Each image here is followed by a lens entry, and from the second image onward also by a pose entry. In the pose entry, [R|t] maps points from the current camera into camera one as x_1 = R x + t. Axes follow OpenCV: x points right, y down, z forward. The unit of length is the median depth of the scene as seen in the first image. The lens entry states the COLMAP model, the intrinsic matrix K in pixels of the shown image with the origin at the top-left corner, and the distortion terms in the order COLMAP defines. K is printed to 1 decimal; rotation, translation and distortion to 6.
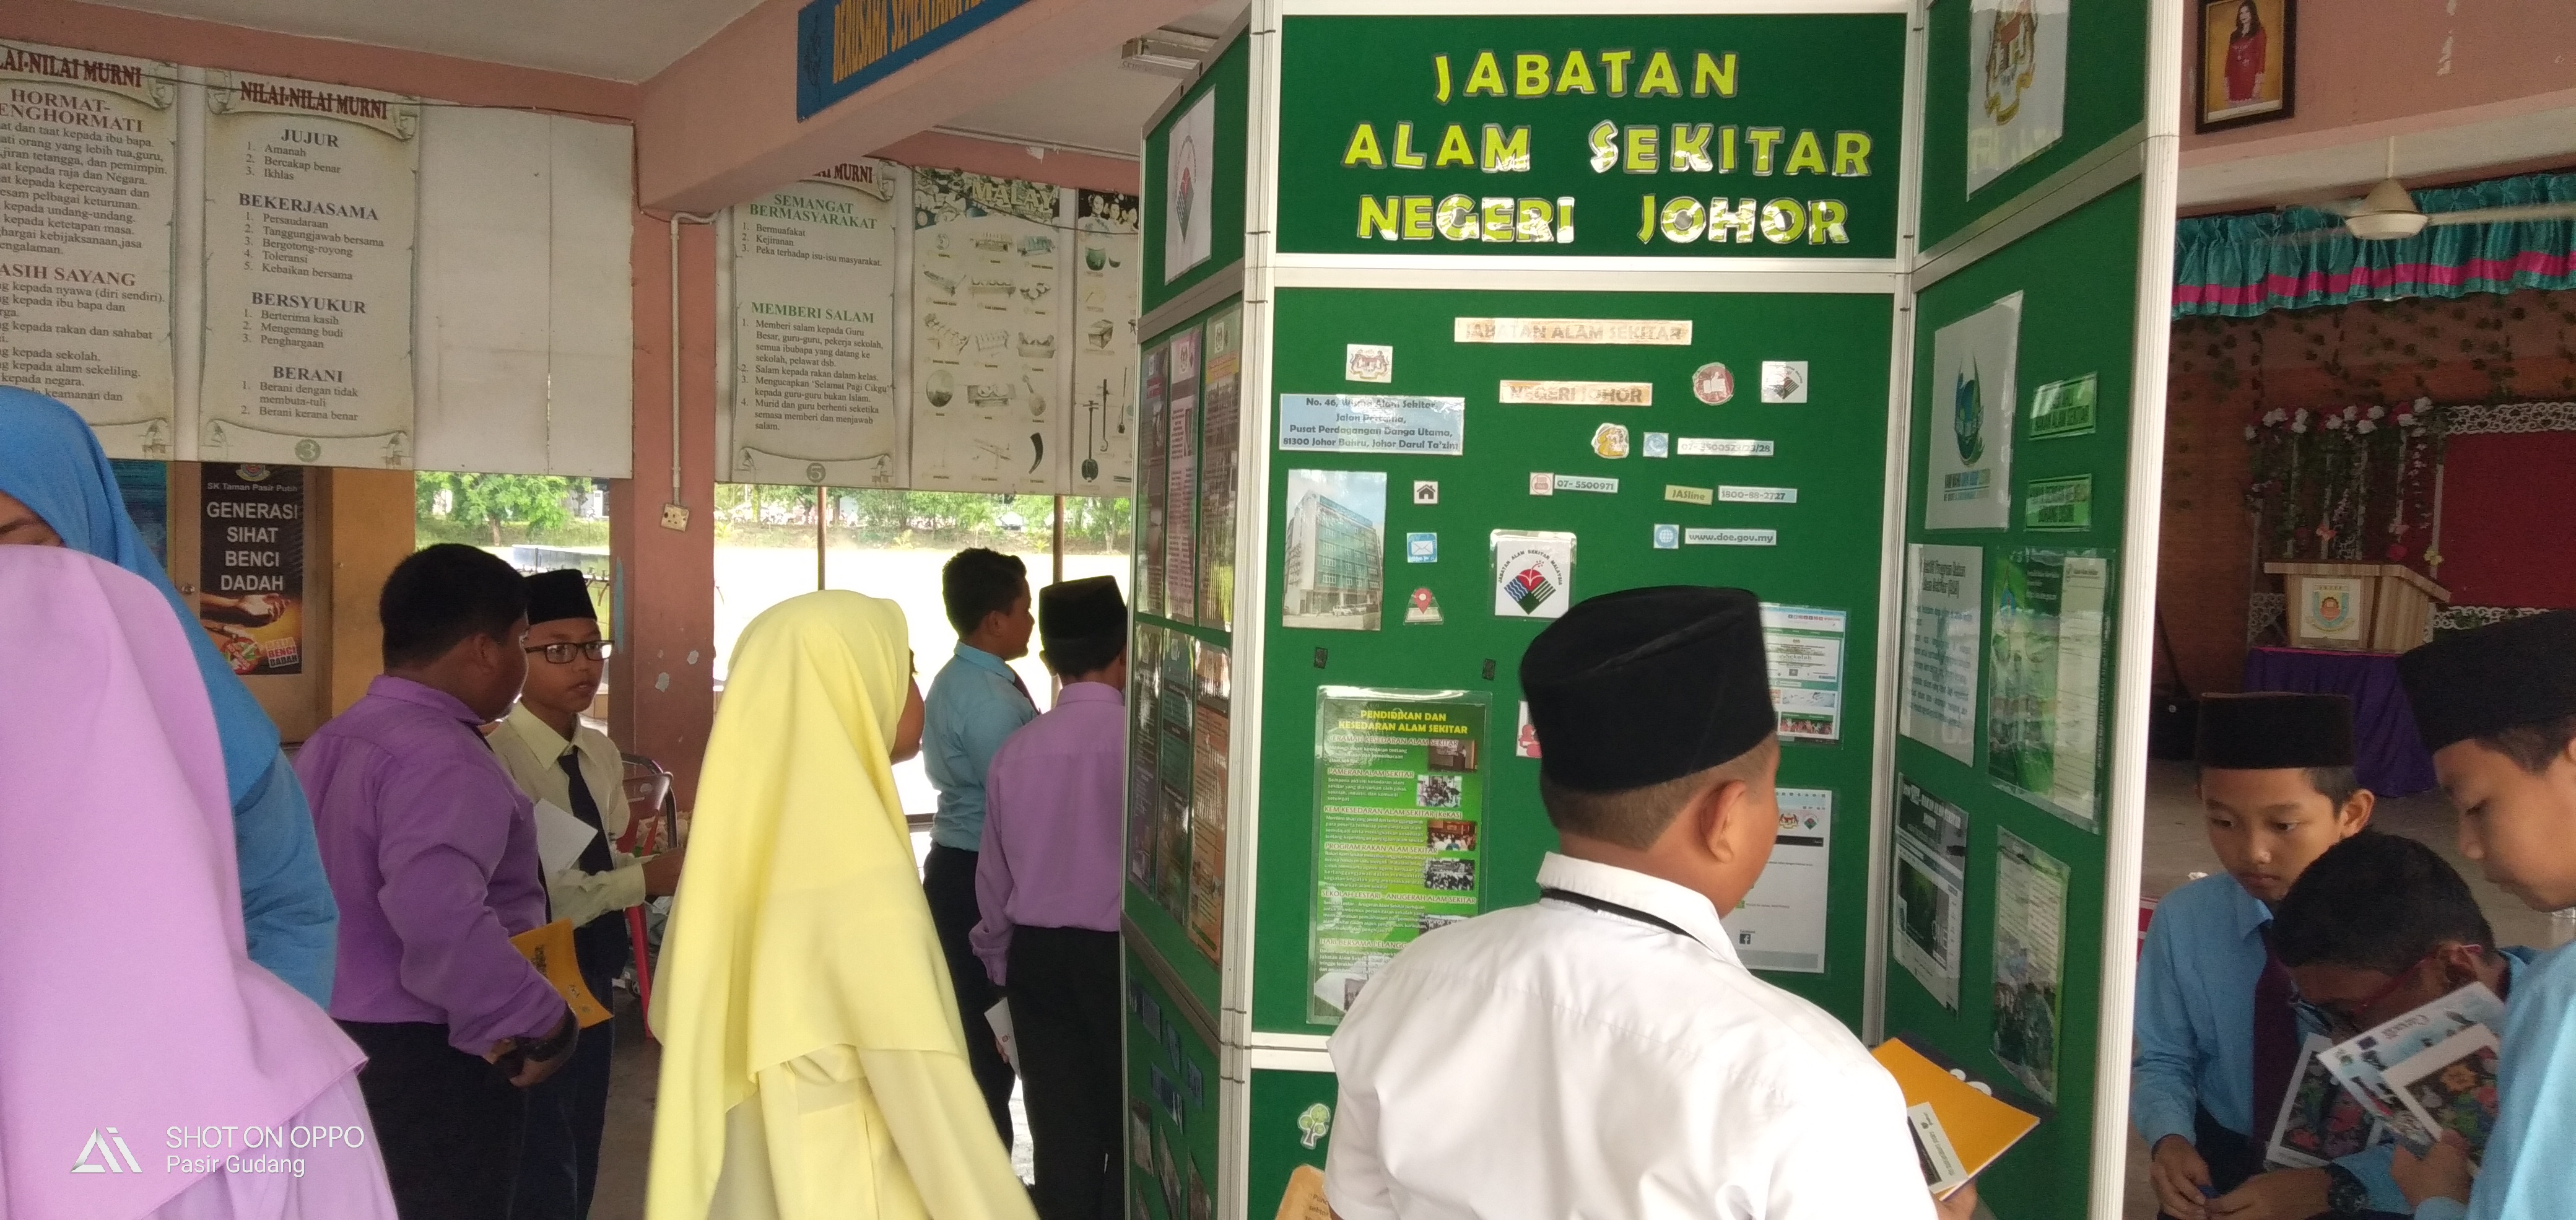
lens RADIAL K [[1915.1, 0, 1278.9], [0, 1915.1, 600.2], [0, 0, 1]] dist [0.089781, -0.121723]
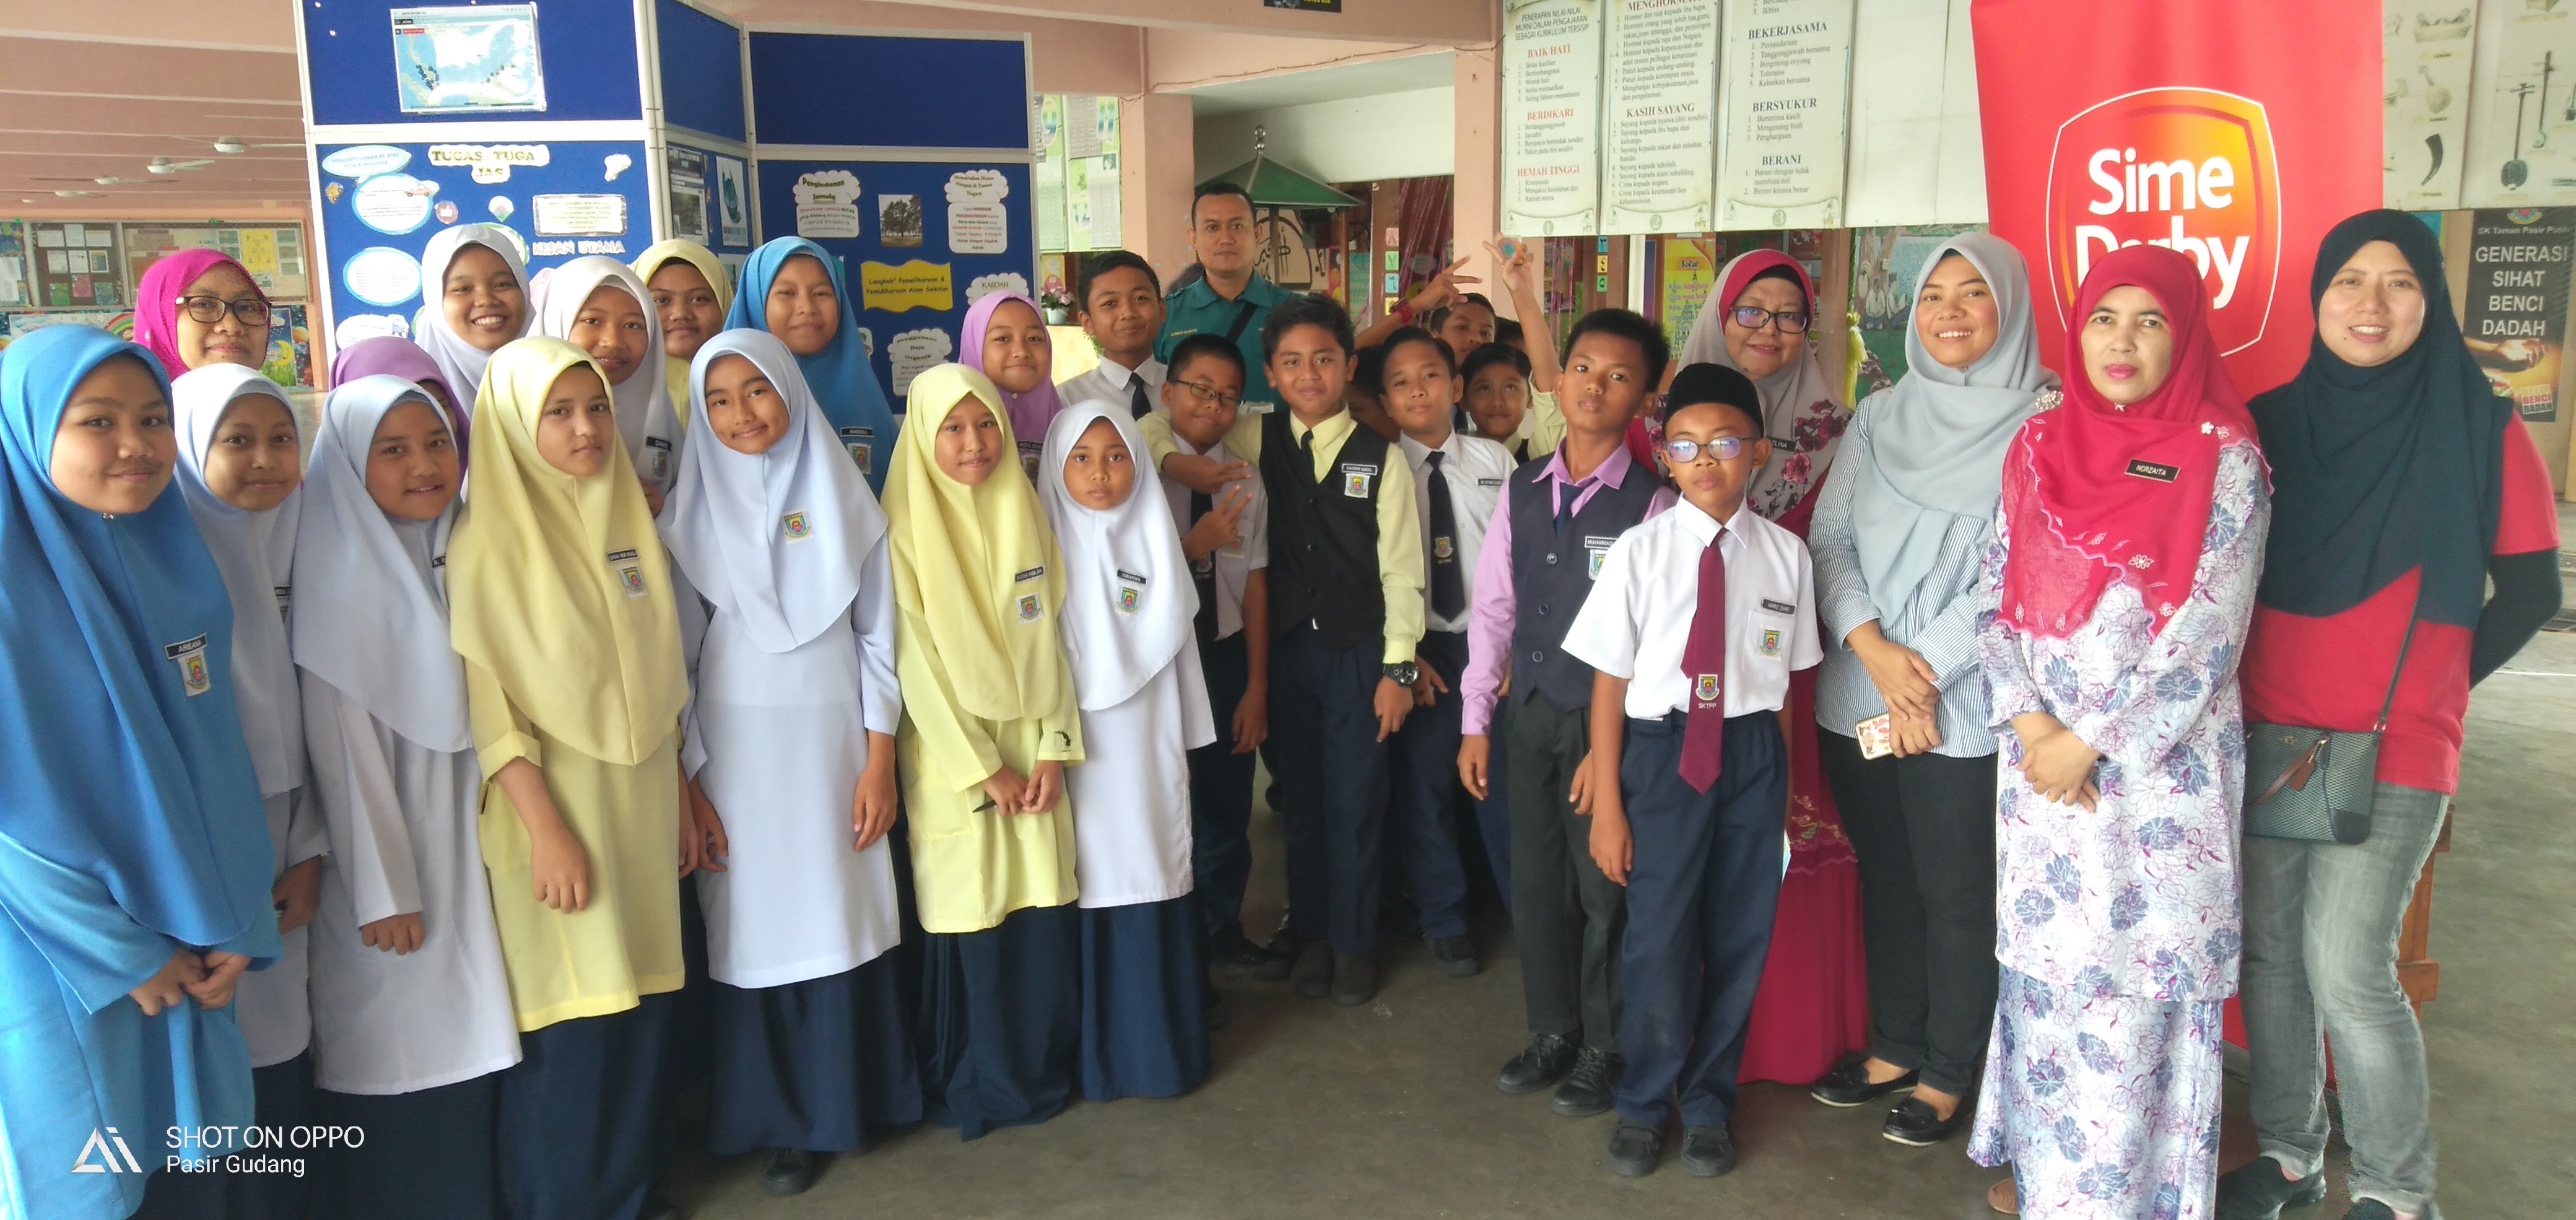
lens RADIAL K [[1915.1, 0, 1219.5], [0, 1915.1, 590.3], [0, 0, 1]] dist [0.089781, -0.121723]
pose [[0.086604, 0.137761, -0.986672, 0.818114], [-0.019867, 0.990435, 0.136542, 0.003007], [0.996045, 0.007777, 0.088513, 0.497778]]
